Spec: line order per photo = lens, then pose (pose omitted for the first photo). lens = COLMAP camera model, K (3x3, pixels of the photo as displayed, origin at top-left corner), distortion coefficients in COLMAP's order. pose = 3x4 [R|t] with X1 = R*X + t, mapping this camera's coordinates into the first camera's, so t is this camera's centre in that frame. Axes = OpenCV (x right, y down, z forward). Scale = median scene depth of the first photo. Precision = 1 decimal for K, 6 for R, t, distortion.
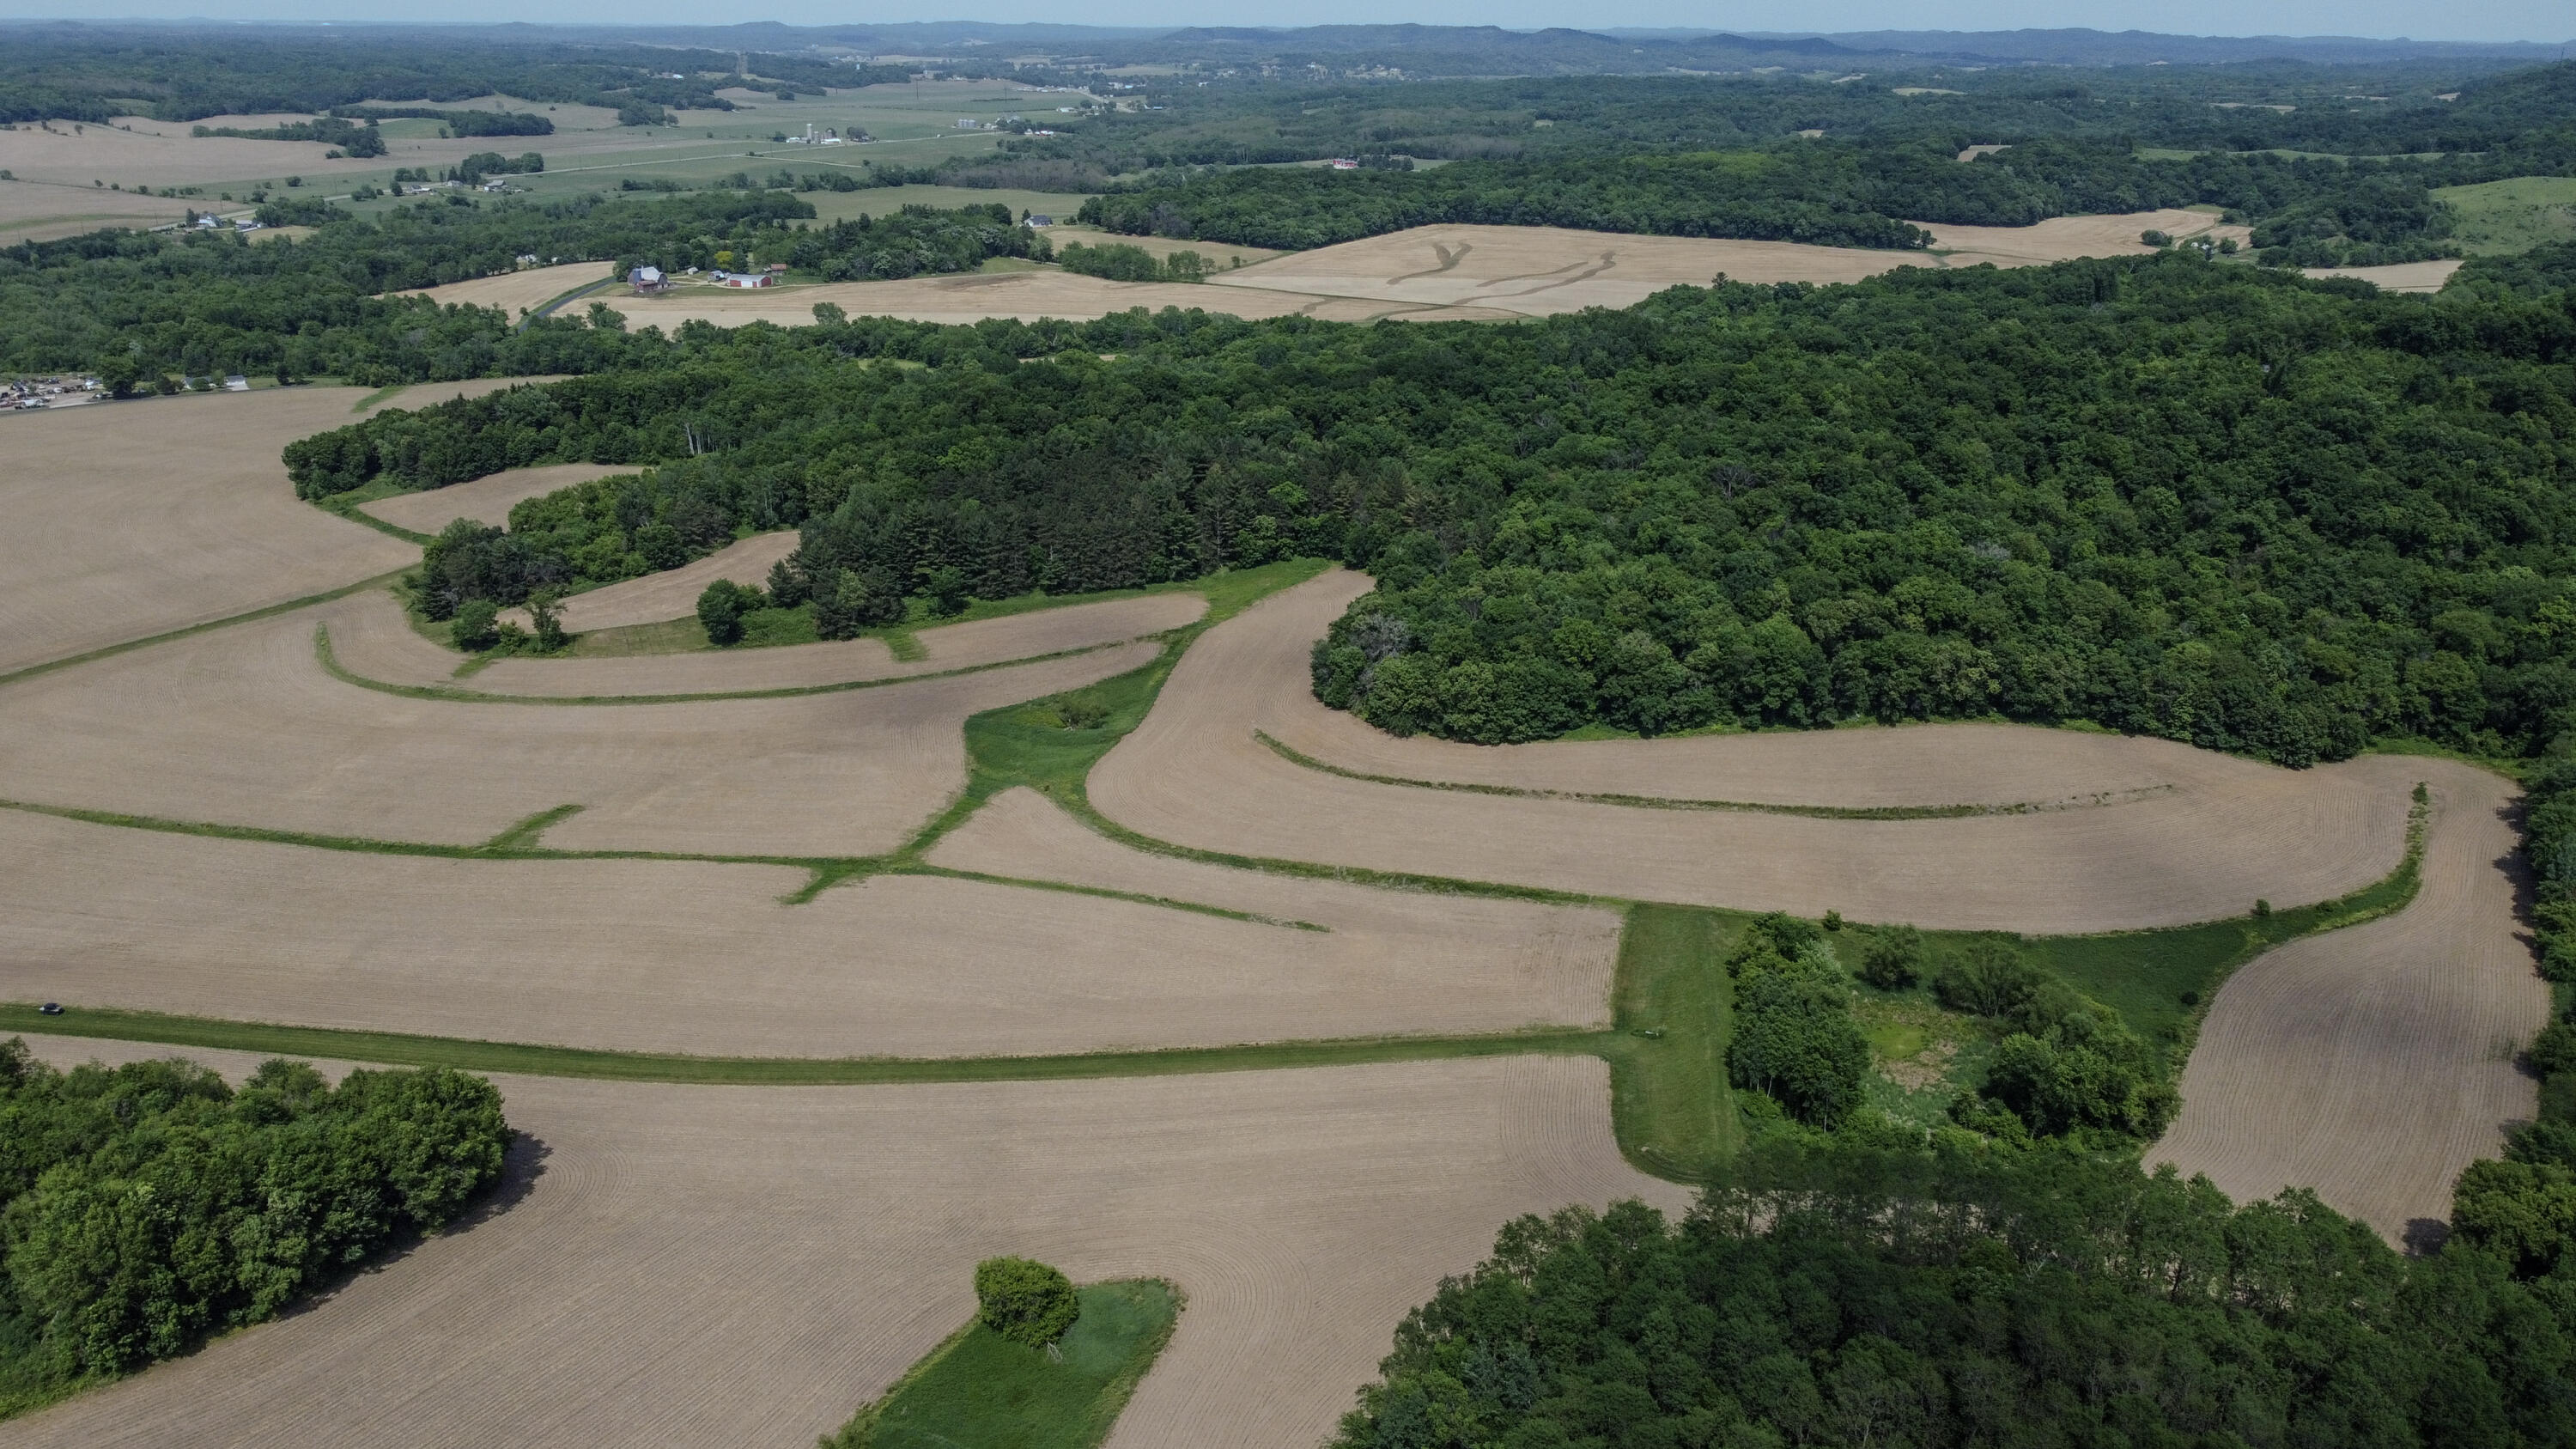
lens RADIAL K [[1875.9, 0, 1288.0], [0, 1875.9, 724.5], [0, 0, 1]] dist [0.008176, 0.001399]
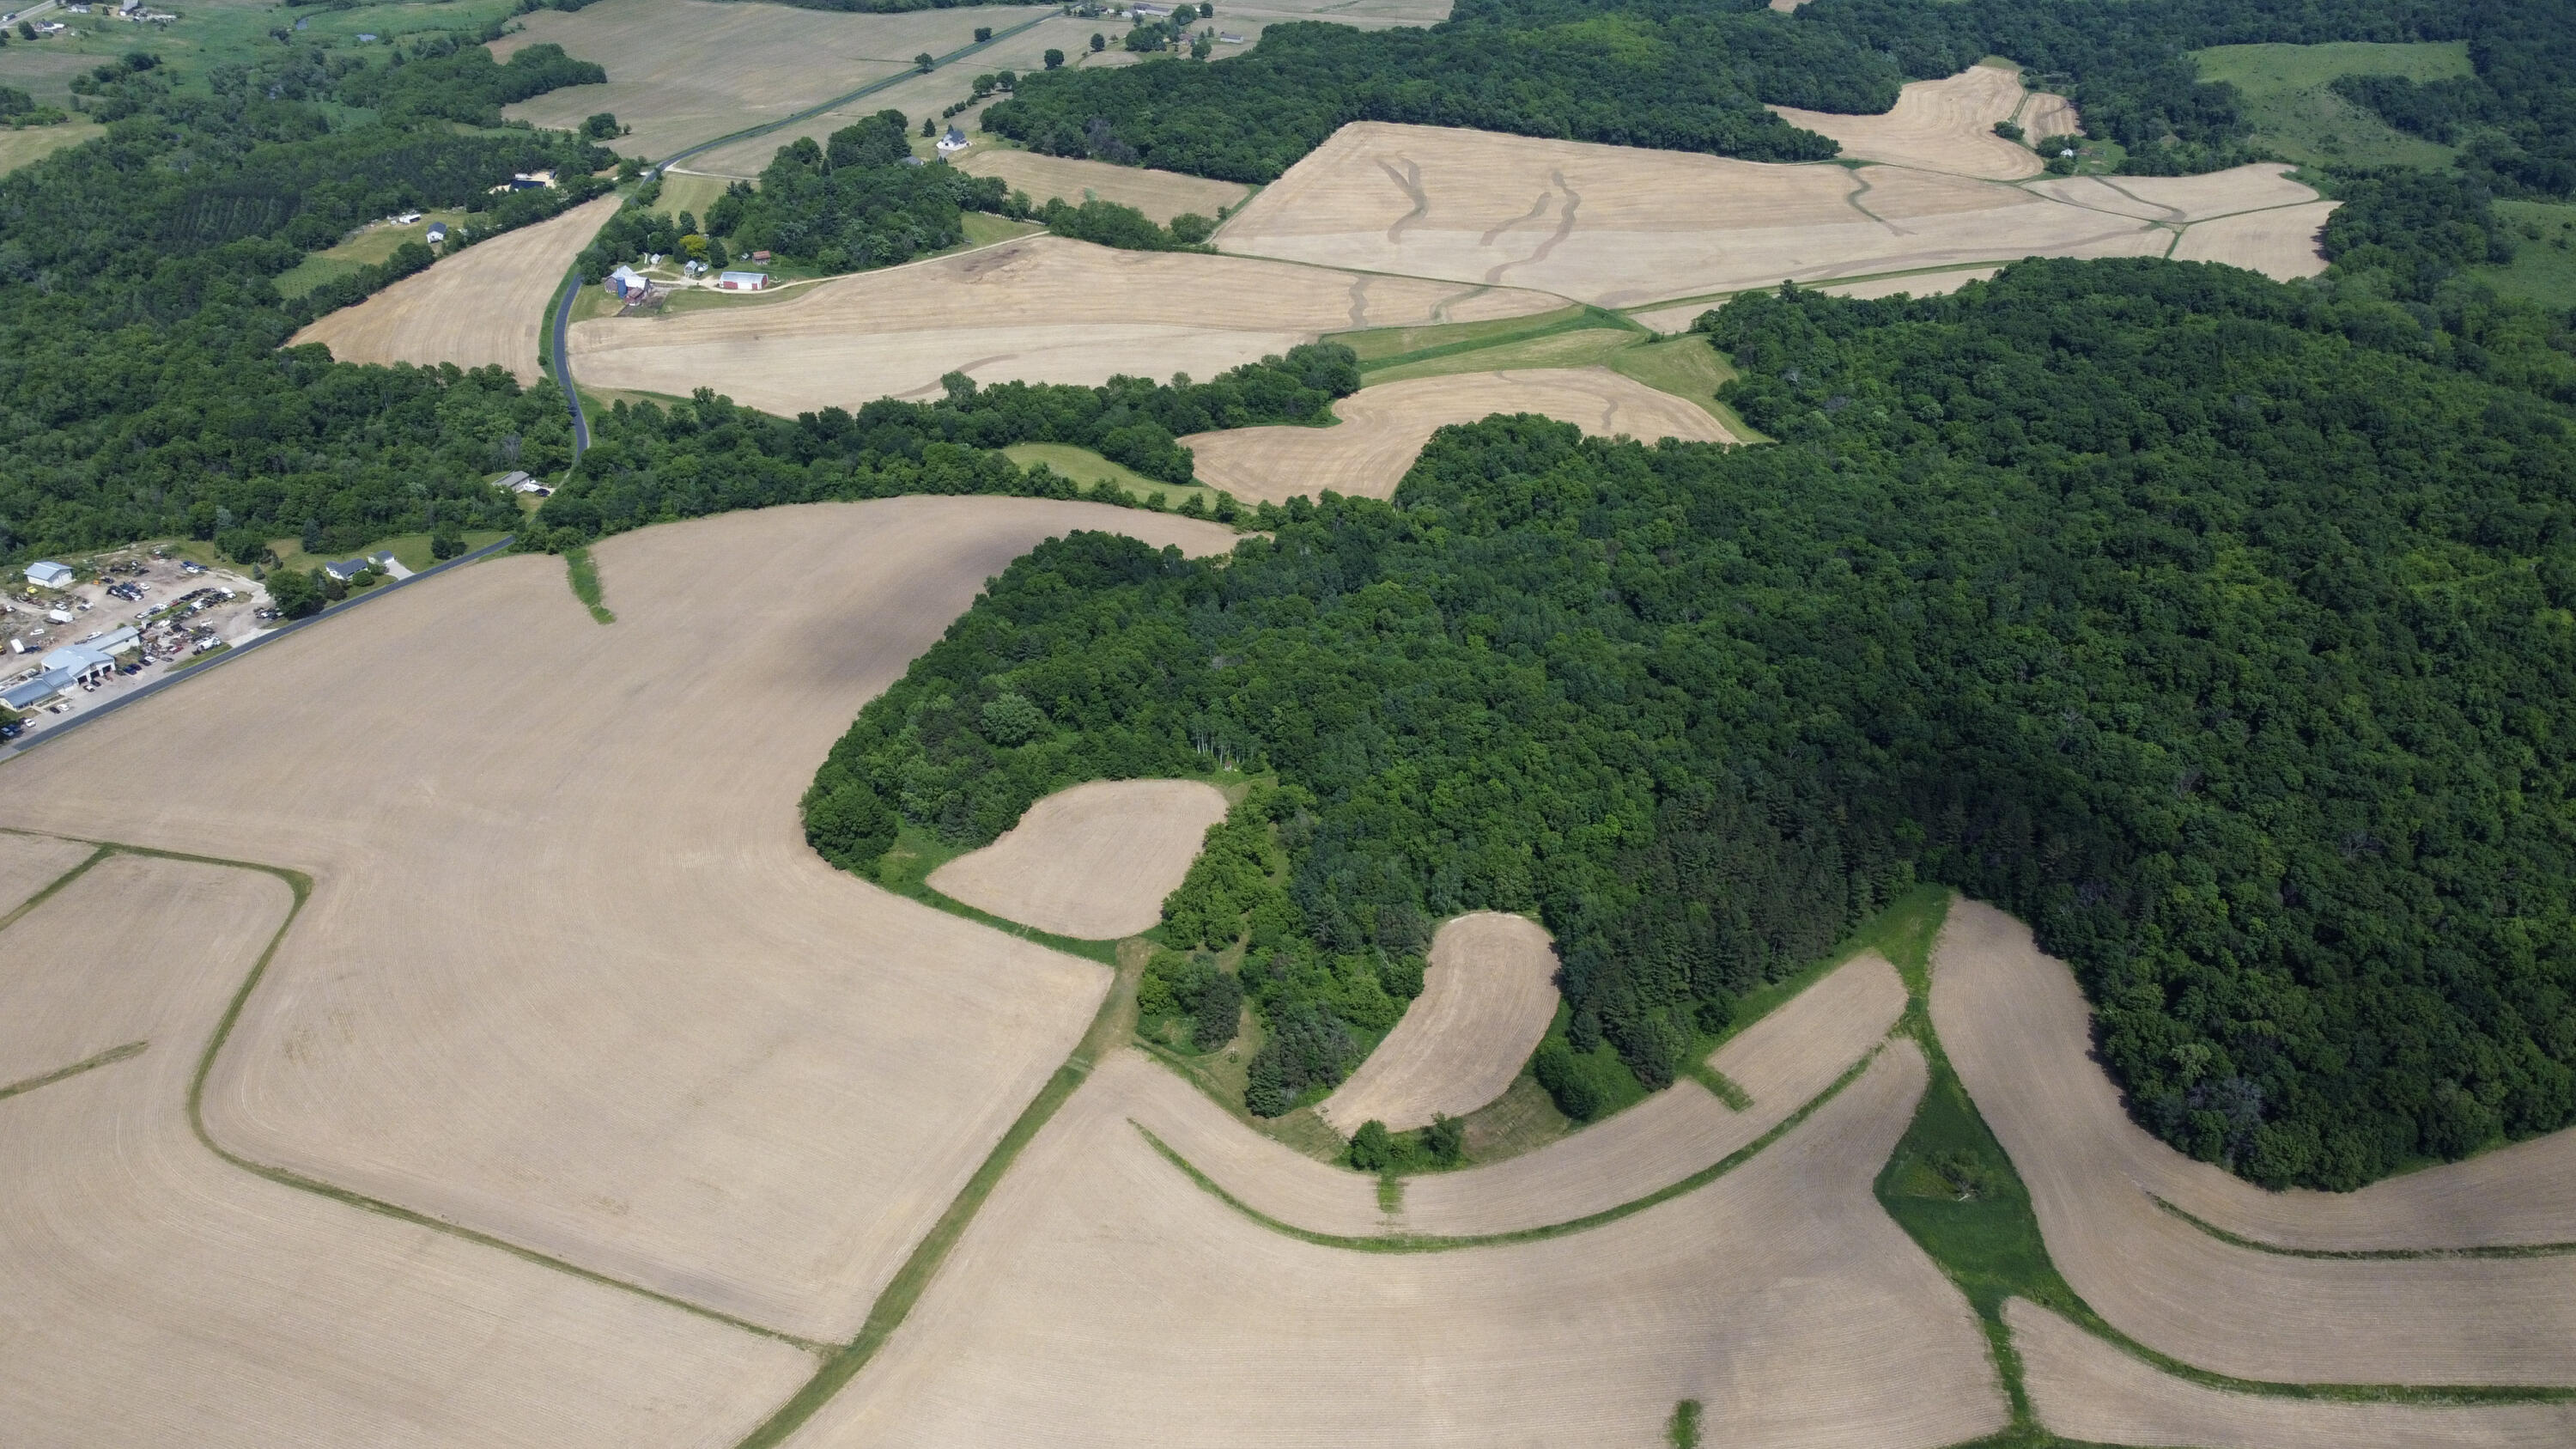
lens RADIAL K [[1875.9, 0, 1288.0], [0, 1875.9, 724.5], [0, 0, 1]] dist [0.008176, 0.001399]
pose [[0.965516, -0.100538, 0.240149, -0.236110], [0.054016, 0.979714, 0.192984, -0.161709], [-0.254680, -0.173357, 0.951360, 0.026379]]
